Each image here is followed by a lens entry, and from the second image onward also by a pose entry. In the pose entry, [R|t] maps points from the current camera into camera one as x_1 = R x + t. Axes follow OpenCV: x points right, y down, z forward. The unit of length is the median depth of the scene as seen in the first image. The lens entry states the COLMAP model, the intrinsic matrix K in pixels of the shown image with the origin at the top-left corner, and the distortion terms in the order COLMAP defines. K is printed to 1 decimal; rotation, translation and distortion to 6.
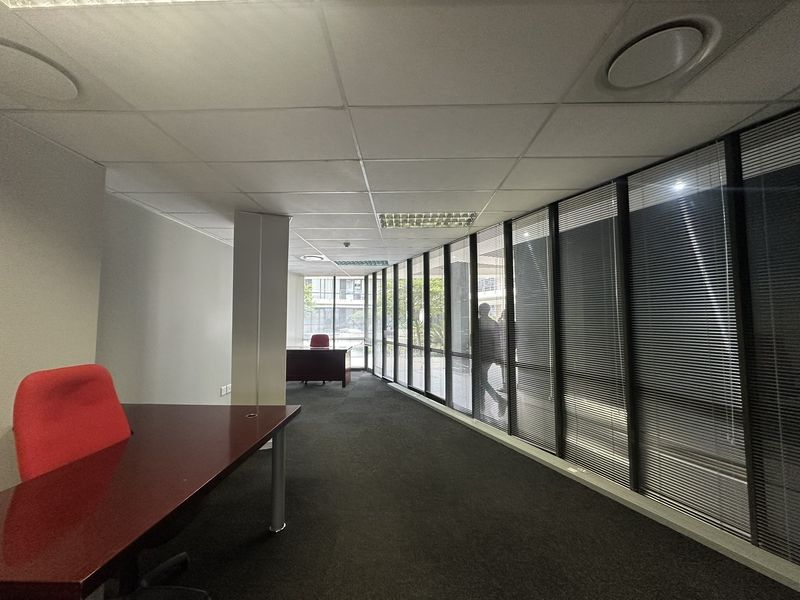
lens RADIAL K [[319.4, 0, 398.5], [0, 319.4, 299.9], [0, 0, 1]] dist [0.002133, 0.003135]
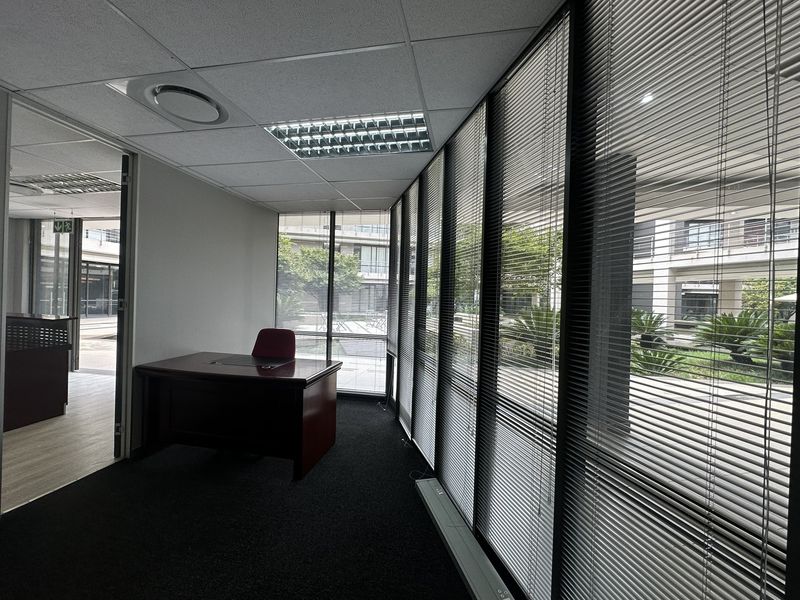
lens RADIAL K [[346.2, 0, 397.0], [0, 346.2, 300.8], [0, 0, 1]] dist [-0.002164, -0.000056]
pose [[0.980462, 0.025852, -0.195004, 0.010636], [-0.012792, 0.997608, 0.067934, 0.028416], [0.196293, -0.064112, 0.978447, 0.484786]]
